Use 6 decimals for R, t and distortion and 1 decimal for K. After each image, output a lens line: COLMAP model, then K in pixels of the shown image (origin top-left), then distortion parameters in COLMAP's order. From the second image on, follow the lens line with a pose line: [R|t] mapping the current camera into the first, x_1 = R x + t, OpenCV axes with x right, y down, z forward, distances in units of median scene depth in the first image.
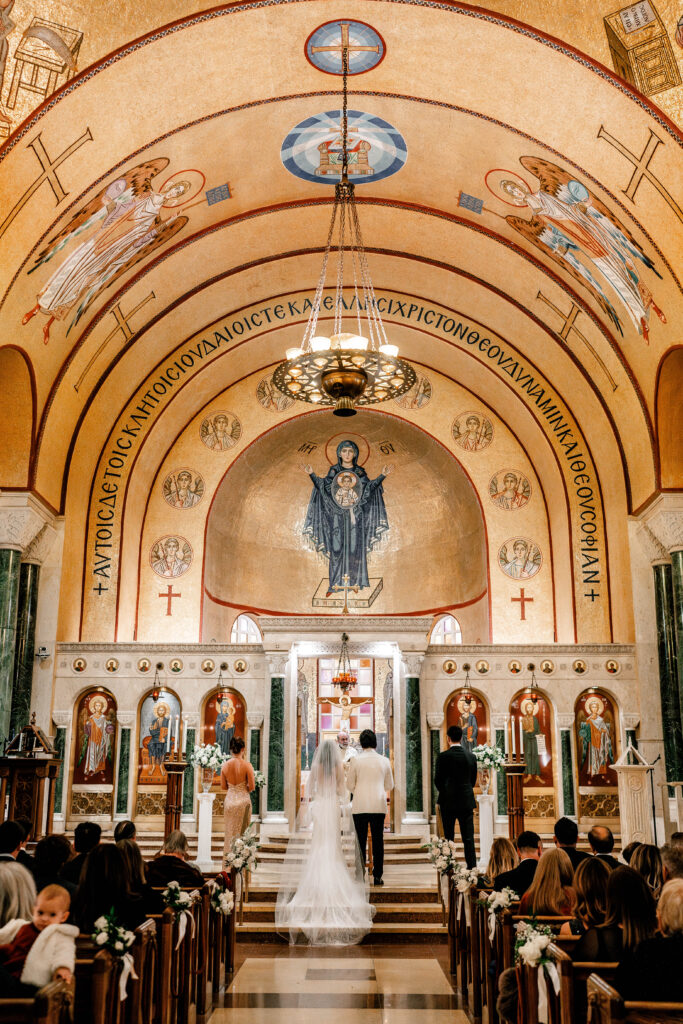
lens RADIAL K [[1141.6, 0, 338.3], [0, 1141.6, 468.0], [0, 0, 1]] dist [-0.065404, 0.152246]
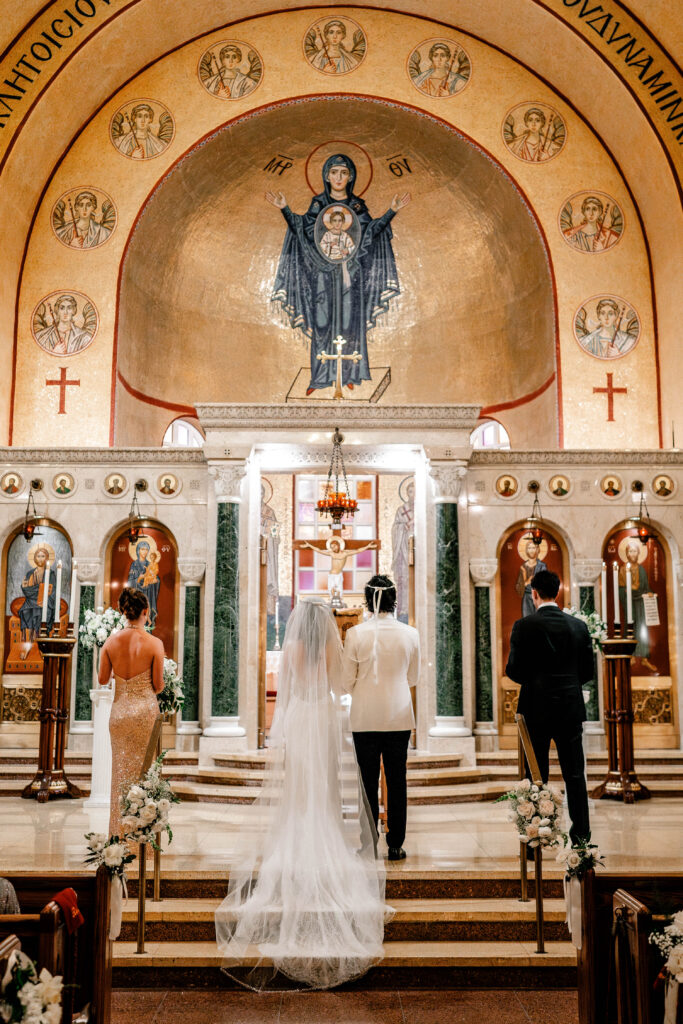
lens RADIAL K [[1355.1, 0, 344.9], [0, 1355.1, 415.0], [0, 0, 1]] dist [-0.058116, 0.039013]
pose [[0.999813, 0.001280, 0.019271, -0.004255], [-0.002971, 0.996116, 0.087999, 0.071512], [-0.019084, -0.088040, 0.995934, 0.271397]]
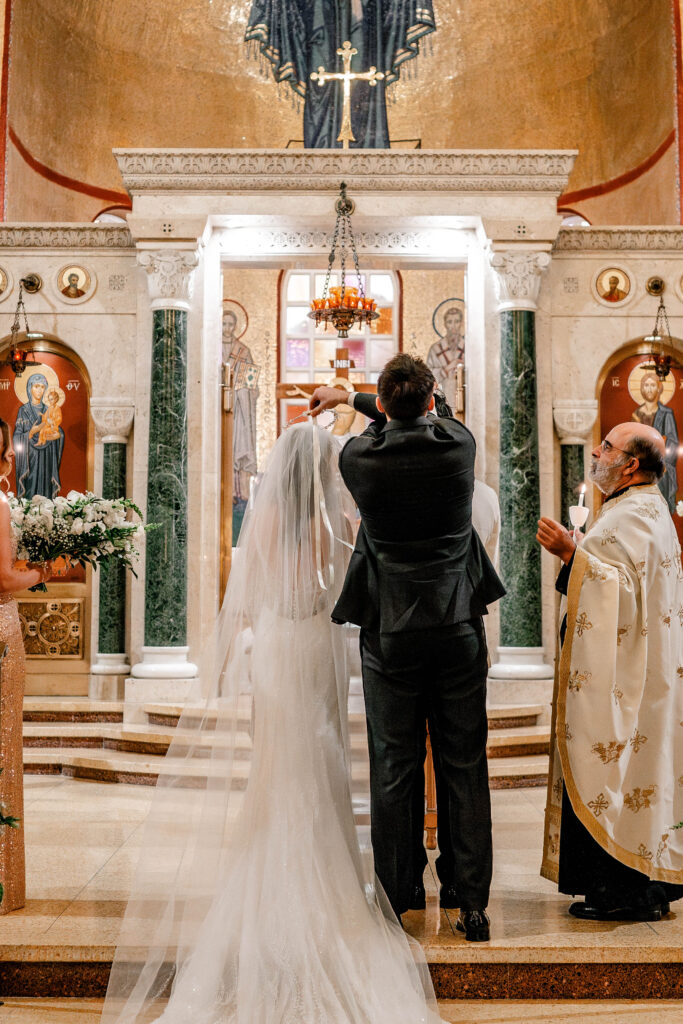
lens RADIAL K [[1651.0, 0, 339.4], [0, 1651.0, 437.3], [0, 0, 1]] dist [-0.056205, 0.016782]
pose [[0.999917, 0.000828, 0.012885, -0.002706], [-0.003149, 0.983453, 0.181137, 0.123691], [-0.012521, -0.181163, 0.983373, 0.436937]]
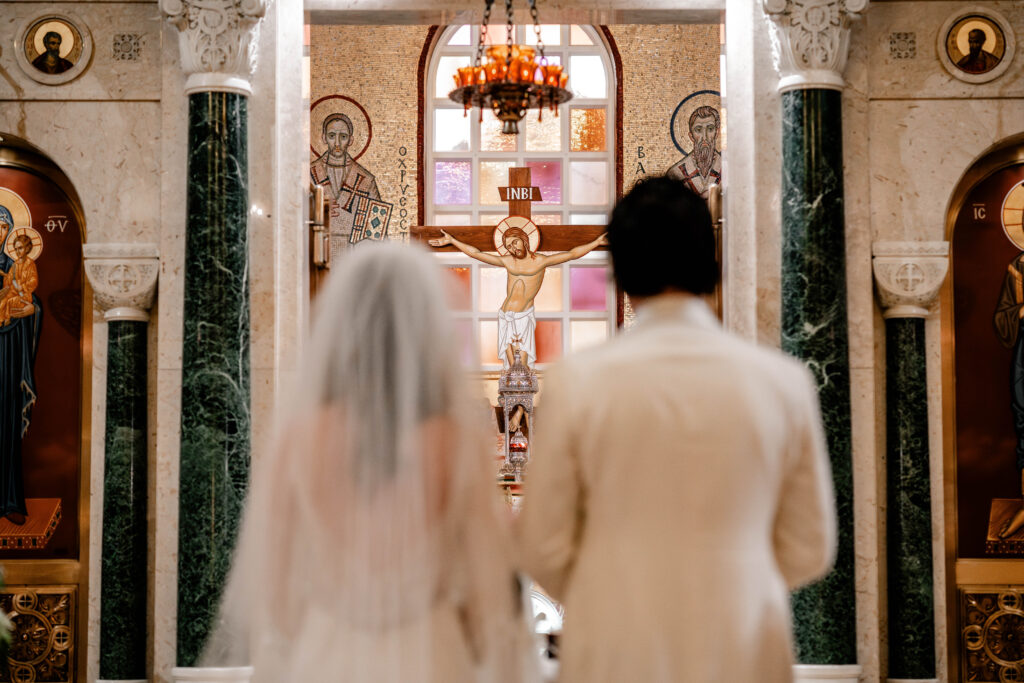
lens RADIAL K [[2460.8, 0, 516.3], [0, 2460.8, 357.0], [0, 0, 1]] dist [0.111053, -0.066583]
pose [[0.999979, -0.005827, 0.002945, 0.004562], [0.005160, 0.981735, 0.190185, 0.141058], [-0.004000, -0.190165, 0.981744, 0.502761]]
